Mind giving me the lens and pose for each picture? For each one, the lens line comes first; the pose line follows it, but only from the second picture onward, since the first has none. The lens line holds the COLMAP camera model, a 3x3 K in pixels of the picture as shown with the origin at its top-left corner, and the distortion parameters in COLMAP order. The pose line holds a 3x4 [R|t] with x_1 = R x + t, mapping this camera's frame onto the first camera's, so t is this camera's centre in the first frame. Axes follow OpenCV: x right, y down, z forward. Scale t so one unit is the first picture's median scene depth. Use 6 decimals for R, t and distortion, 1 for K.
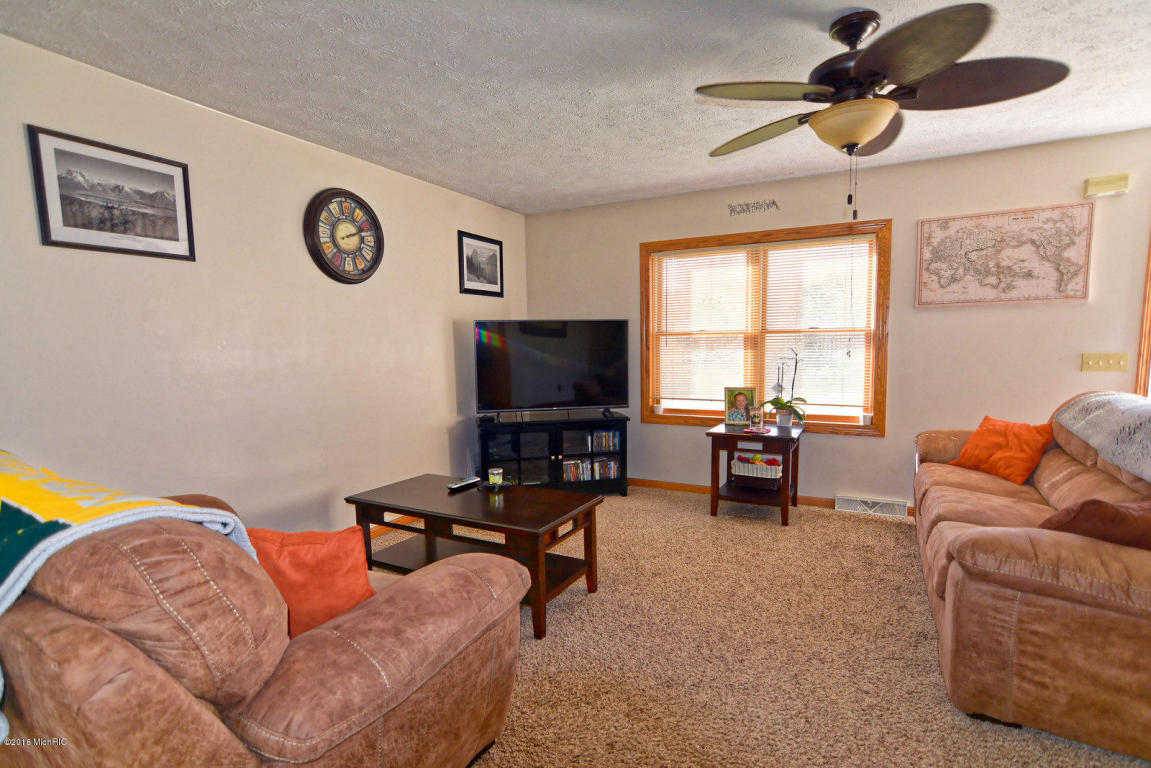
lens RADIAL K [[559.2, 0, 575.5], [0, 559.2, 395.9], [0, 0, 1]] dist [-0.020270, 0.016690]
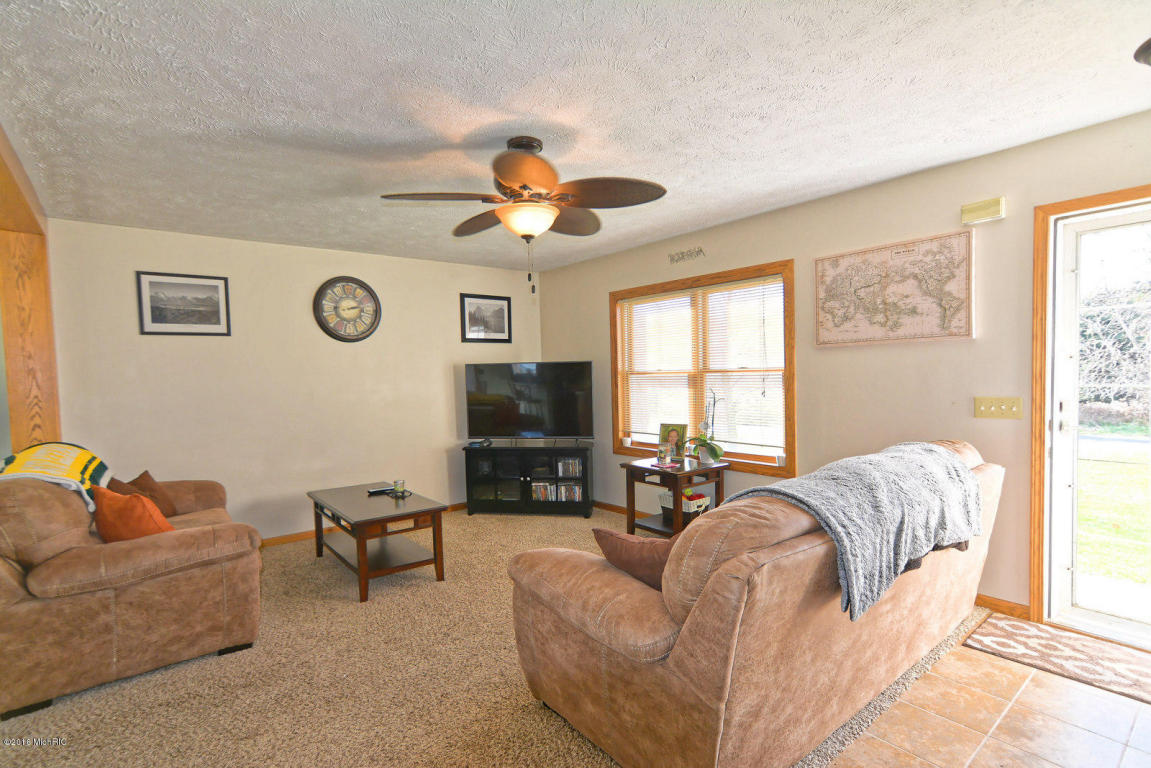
lens RADIAL K [[559.2, 0, 575.5], [0, 559.2, 395.9], [0, 0, 1]] dist [-0.020270, 0.016690]
pose [[0.920657, 0.009168, -0.390265, 0.619380], [-0.028188, 0.998676, -0.043036, -0.020226], [0.389353, 0.050622, 0.919696, -0.059106]]
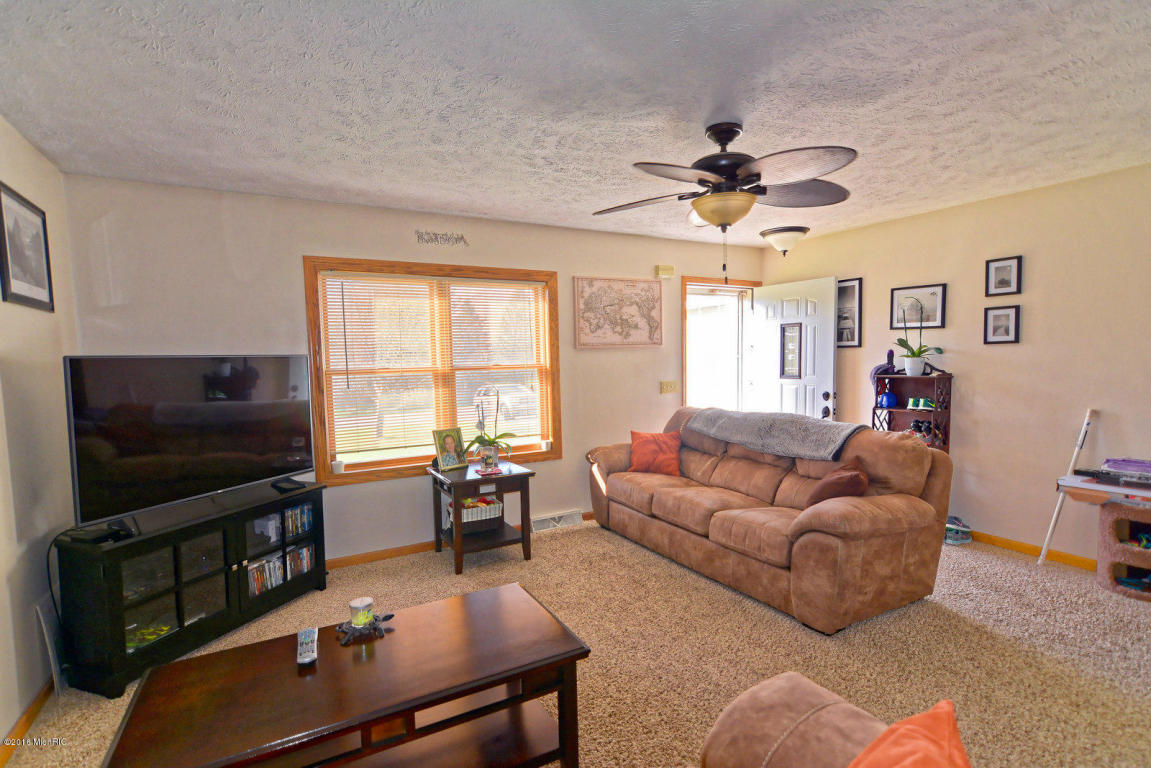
lens RADIAL K [[559.2, 0, 575.5], [0, 559.2, 395.9], [0, 0, 1]] dist [-0.020270, 0.016690]
pose [[0.534953, -0.056339, 0.843001, -0.428167], [0.095946, 0.995371, 0.005637, -0.063122], [-0.839416, 0.077867, 0.537882, 0.364074]]
